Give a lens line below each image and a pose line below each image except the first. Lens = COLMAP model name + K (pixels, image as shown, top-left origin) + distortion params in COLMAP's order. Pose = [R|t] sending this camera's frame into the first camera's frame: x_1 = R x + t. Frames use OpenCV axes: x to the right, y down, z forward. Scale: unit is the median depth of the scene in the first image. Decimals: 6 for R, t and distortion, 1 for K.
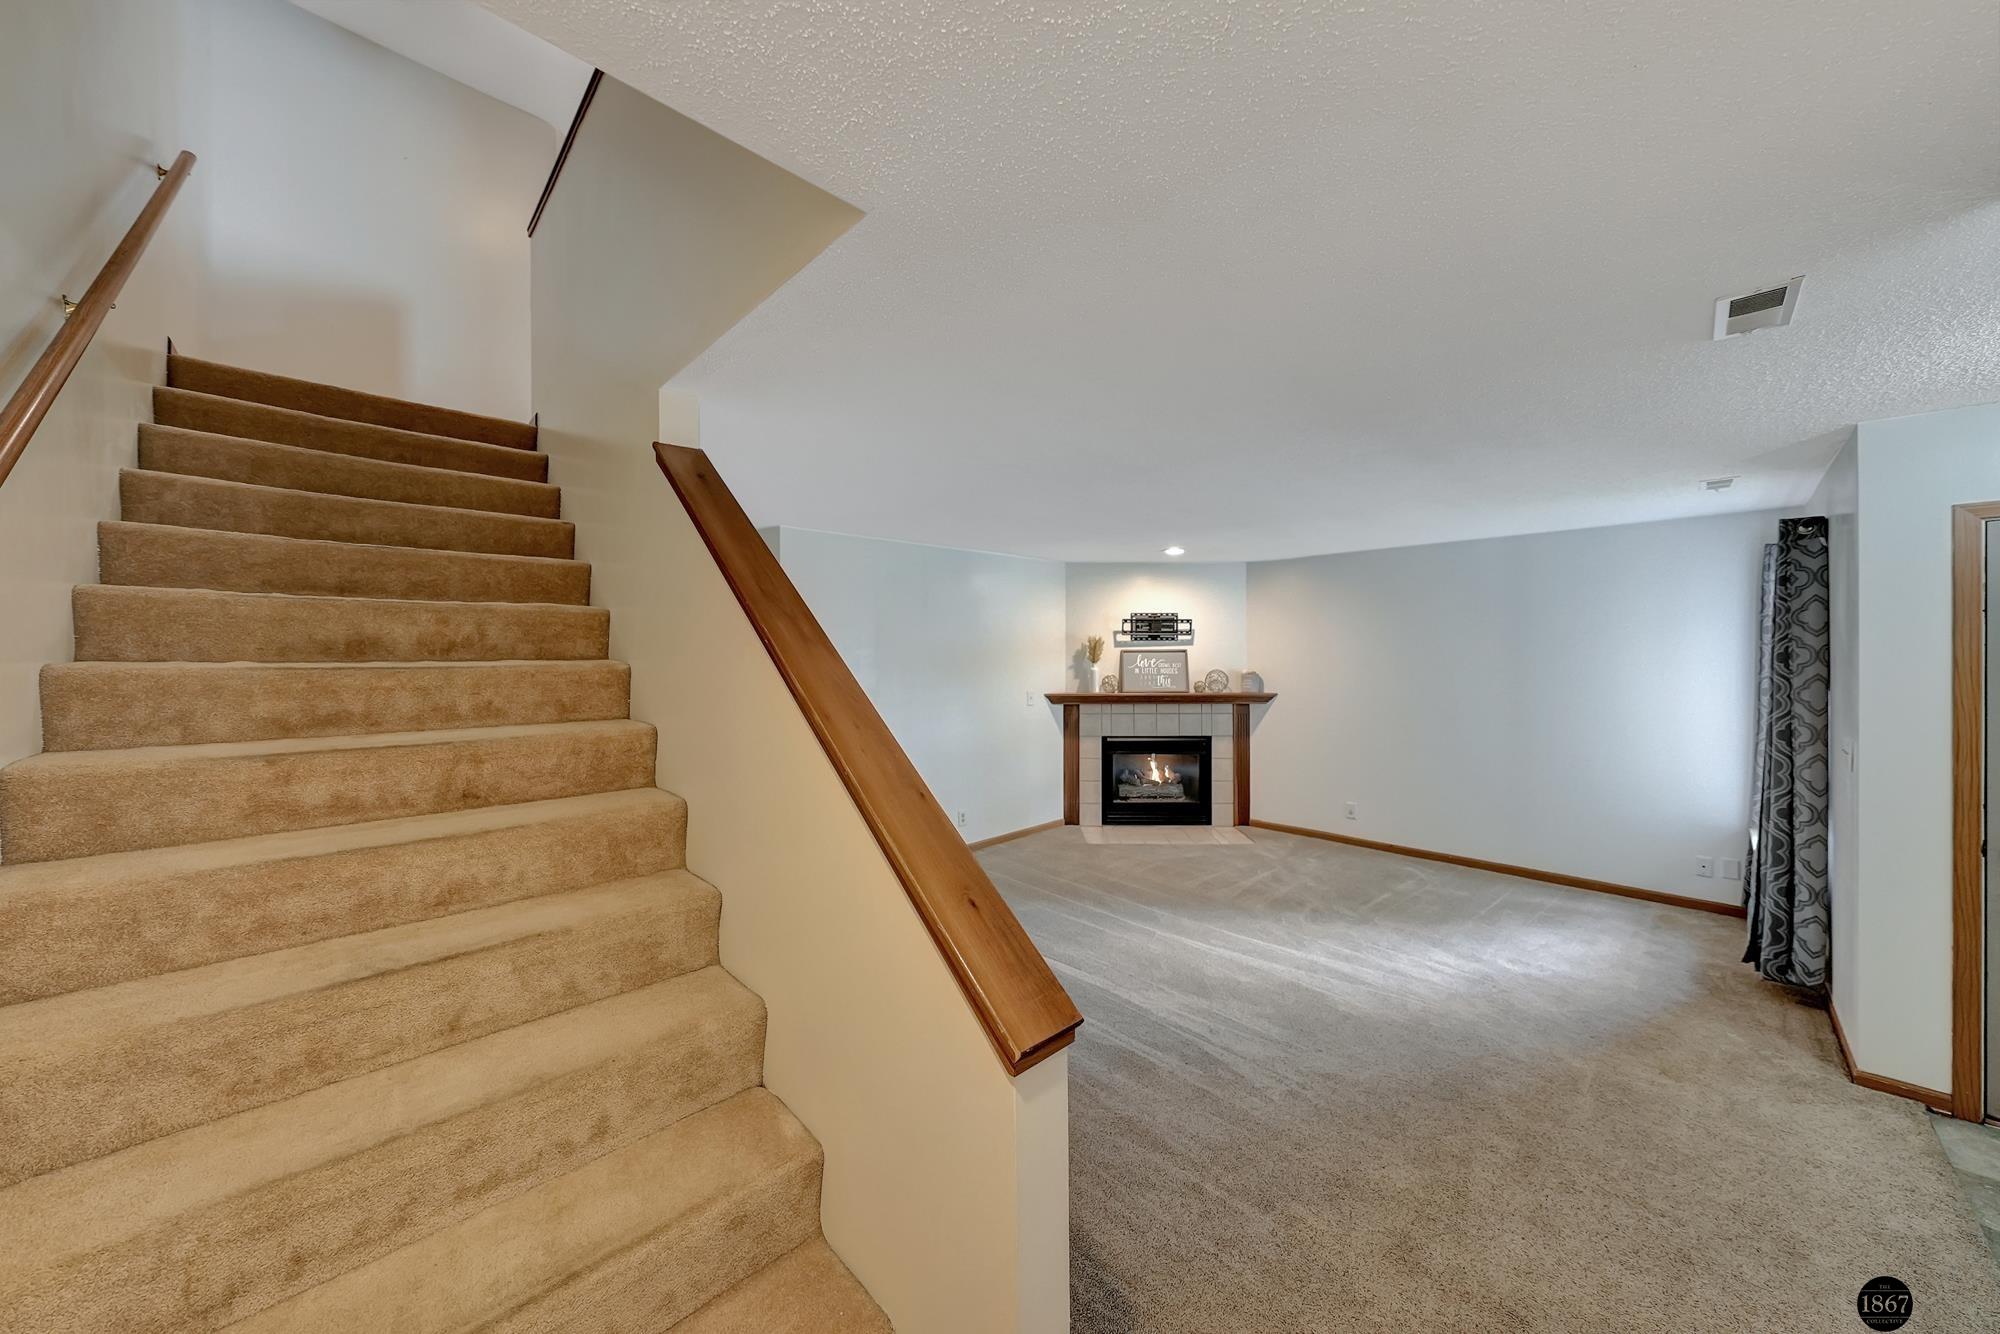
lens RADIAL K [[681.7, 0, 1000.9], [0, 681.7, 644.6], [0, 0, 1]] dist [-0.000618, -0.000004]
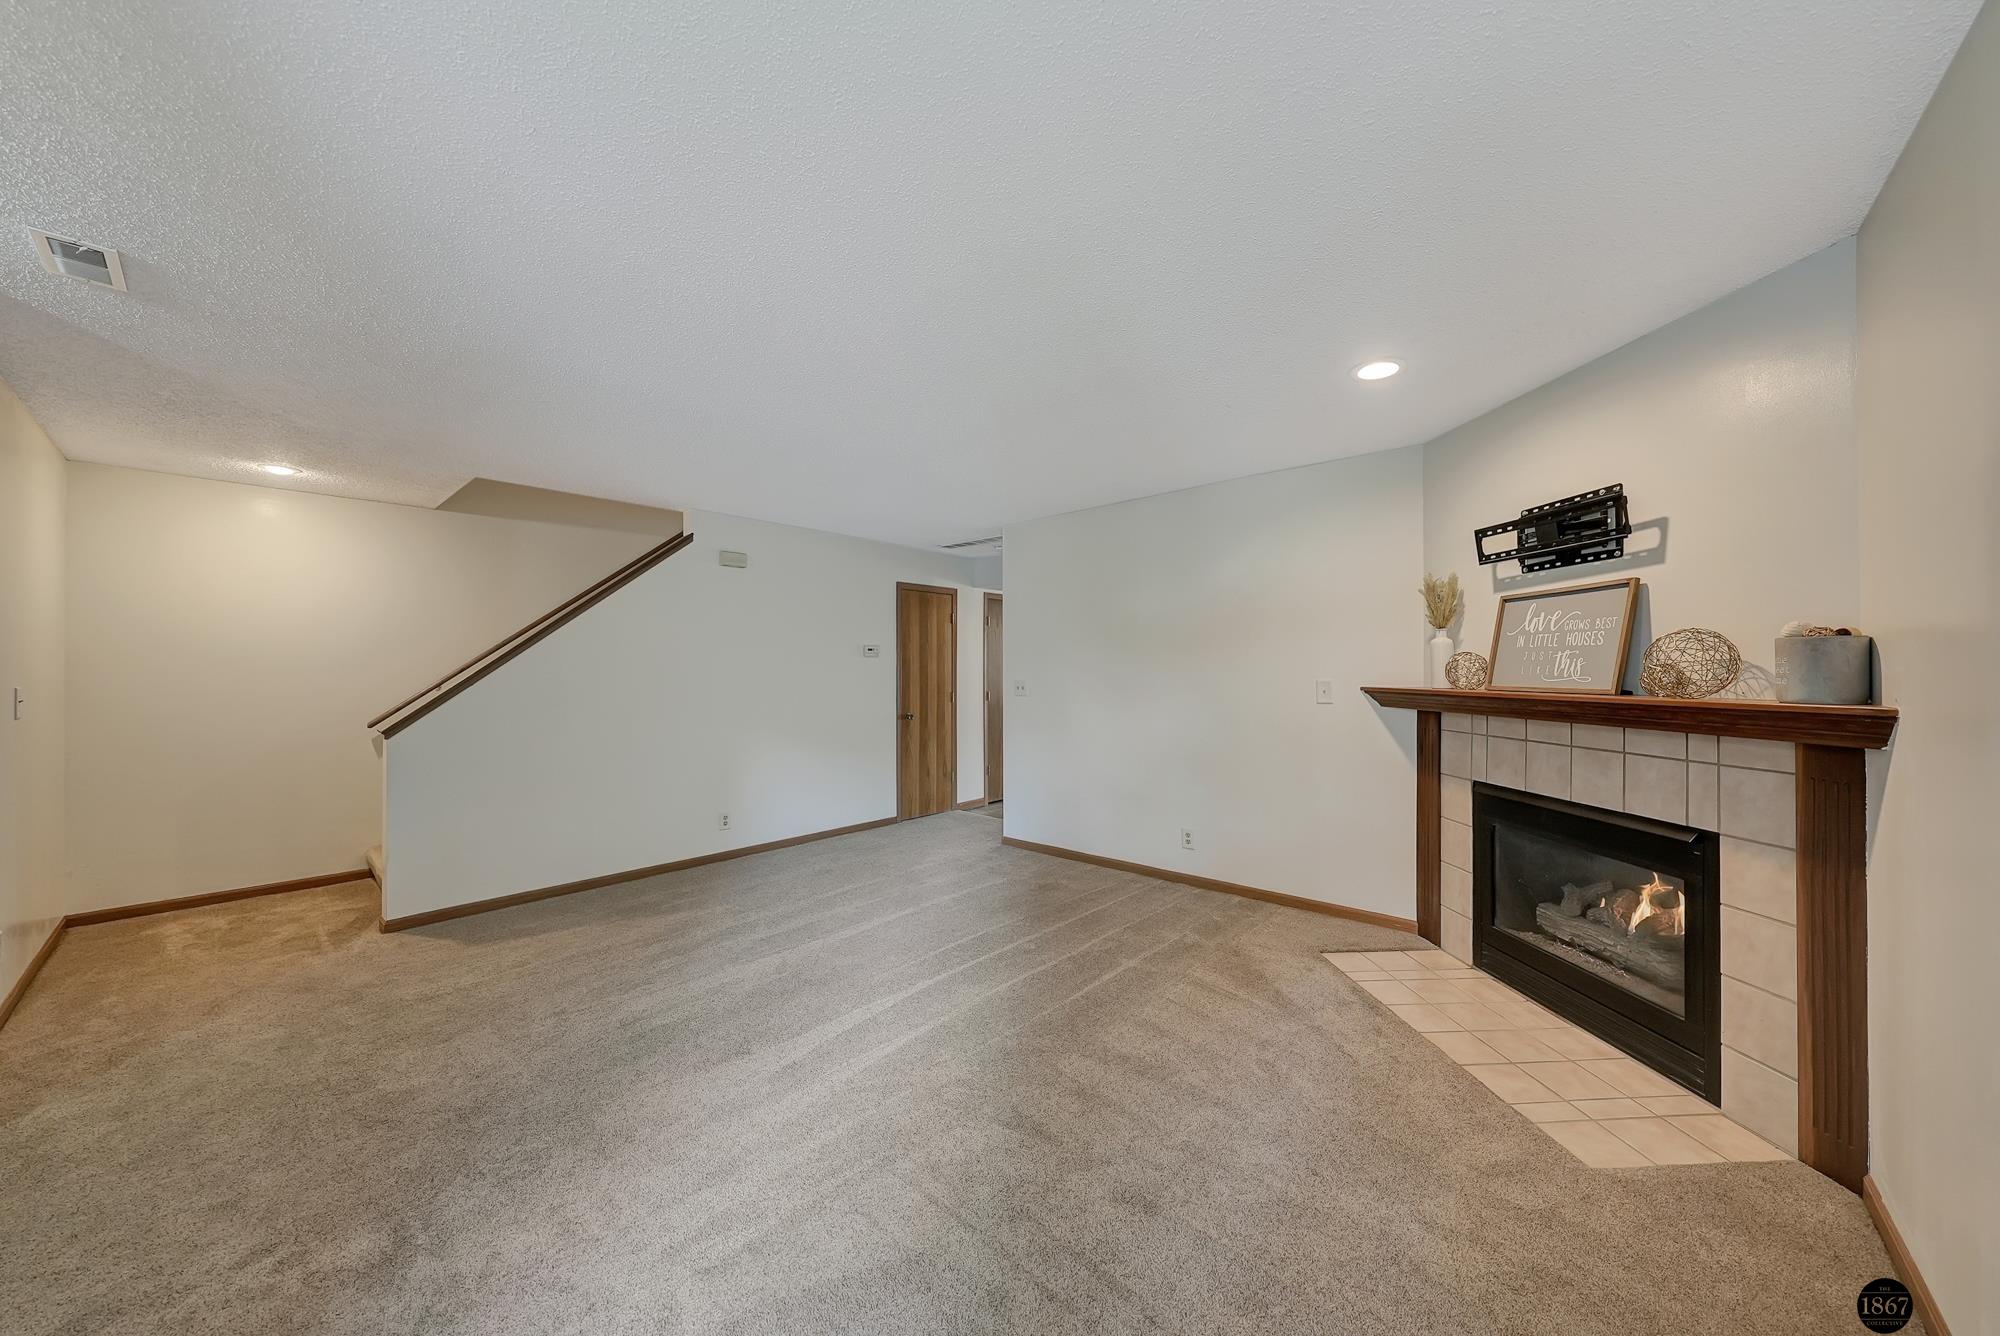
lens RADIAL K [[690.1, 0, 1000.0], [0, 690.1, 668.0], [0, 0, 1]] dist [-0.003198, -0.000028]
pose [[0.069946, 0.000353, -0.997551, 0.609370], [0.015732, 0.999875, 0.001457, 0.049203], [0.997427, -0.015796, 0.069932, 0.638096]]
